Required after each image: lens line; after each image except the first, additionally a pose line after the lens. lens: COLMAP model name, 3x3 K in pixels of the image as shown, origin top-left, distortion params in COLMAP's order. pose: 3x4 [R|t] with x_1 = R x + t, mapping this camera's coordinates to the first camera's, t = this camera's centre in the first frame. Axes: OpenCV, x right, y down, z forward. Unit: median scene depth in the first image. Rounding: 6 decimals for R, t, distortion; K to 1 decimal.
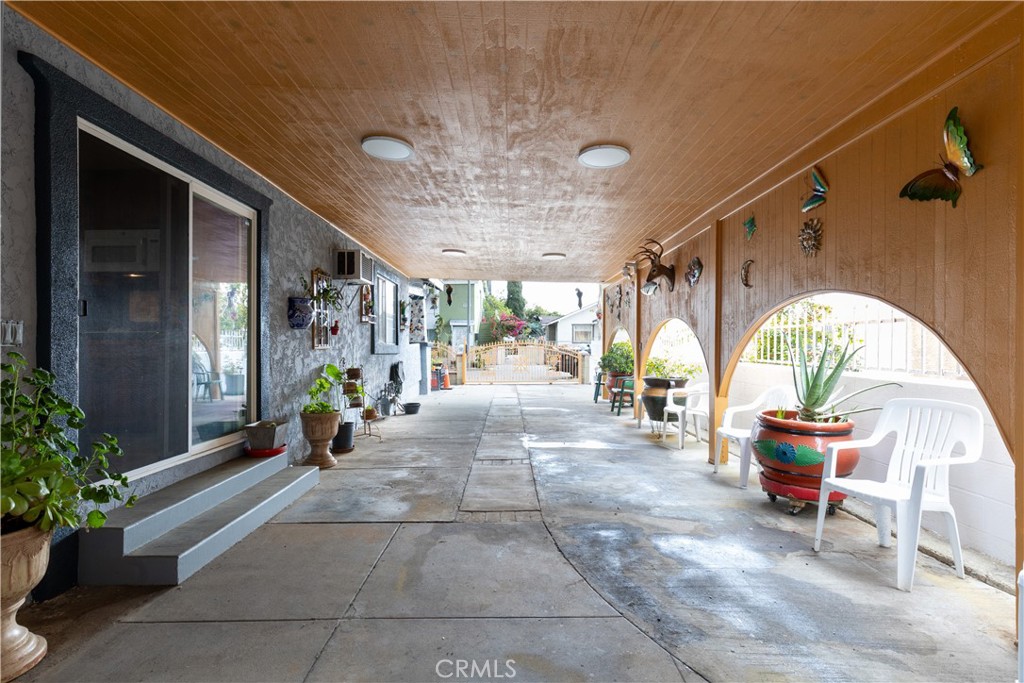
lens RADIAL K [[482.1, 0, 512.0], [0, 482.1, 341.5], [0, 0, 1]] dist [0.011651, -0.000997]
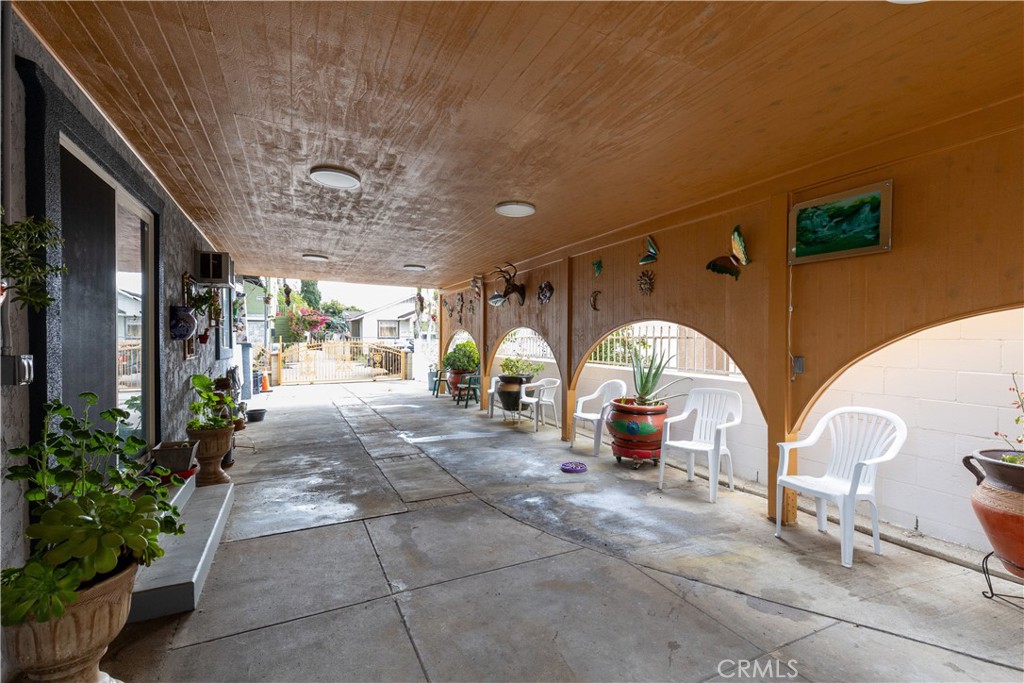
lens RADIAL K [[463.7, 0, 513.0], [0, 463.7, 338.4], [0, 0, 1]] dist [0.013925, -0.000345]
pose [[0.904011, -0.003360, 0.427496, -0.333391], [-0.000318, 0.999964, 0.008533, -0.049386], [-0.427509, -0.007850, 0.903977, -0.109331]]
